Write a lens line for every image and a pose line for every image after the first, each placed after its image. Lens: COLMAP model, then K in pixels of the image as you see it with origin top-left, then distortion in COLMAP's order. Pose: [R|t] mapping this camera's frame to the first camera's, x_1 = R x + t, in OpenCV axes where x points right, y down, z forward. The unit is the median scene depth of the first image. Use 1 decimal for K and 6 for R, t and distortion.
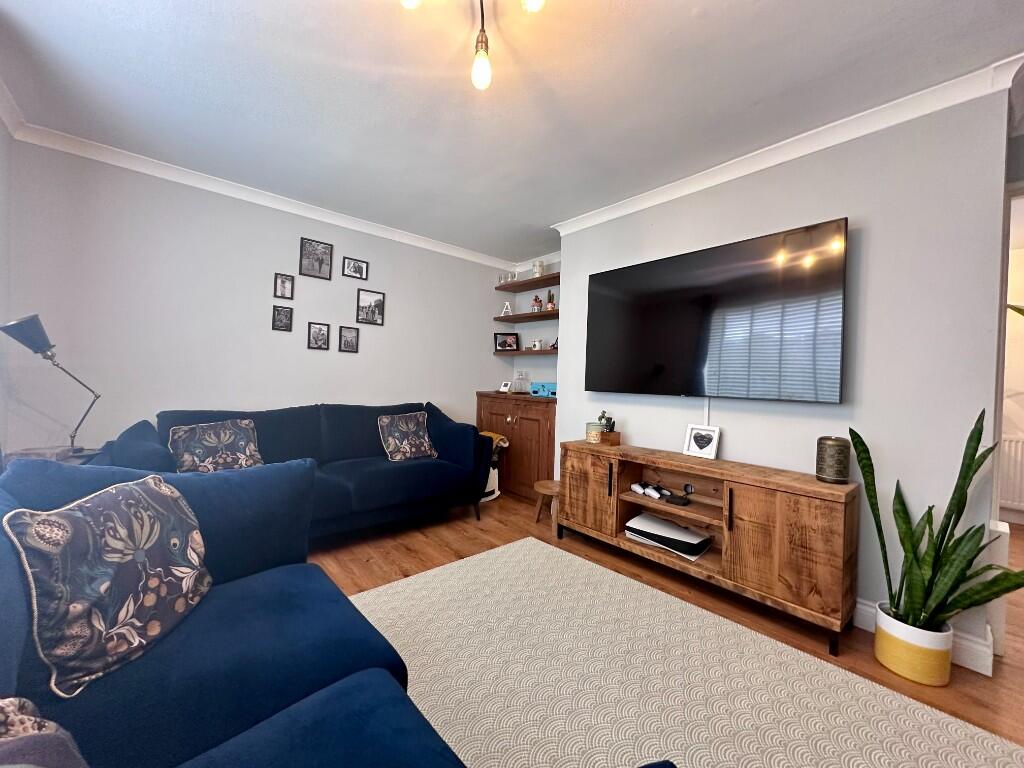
lens RADIAL K [[407.9, 0, 511.2], [0, 407.9, 383.4], [0, 0, 1]] dist [-0.001872, 0.000144]
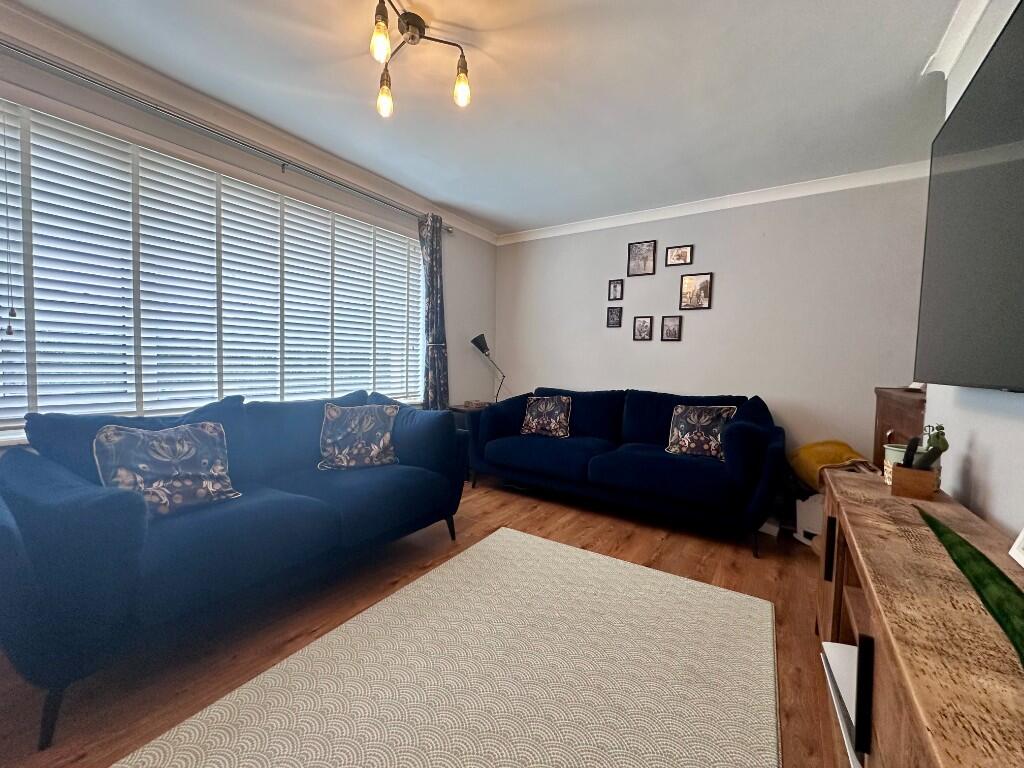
lens RADIAL K [[407.9, 0, 511.2], [0, 407.9, 383.4], [0, 0, 1]] dist [-0.001872, 0.000144]
pose [[0.269204, 0.024129, -0.962781, 0.509622], [-0.024839, 0.999527, 0.018105, 0.021566], [0.962763, 0.019041, 0.269676, 0.382071]]
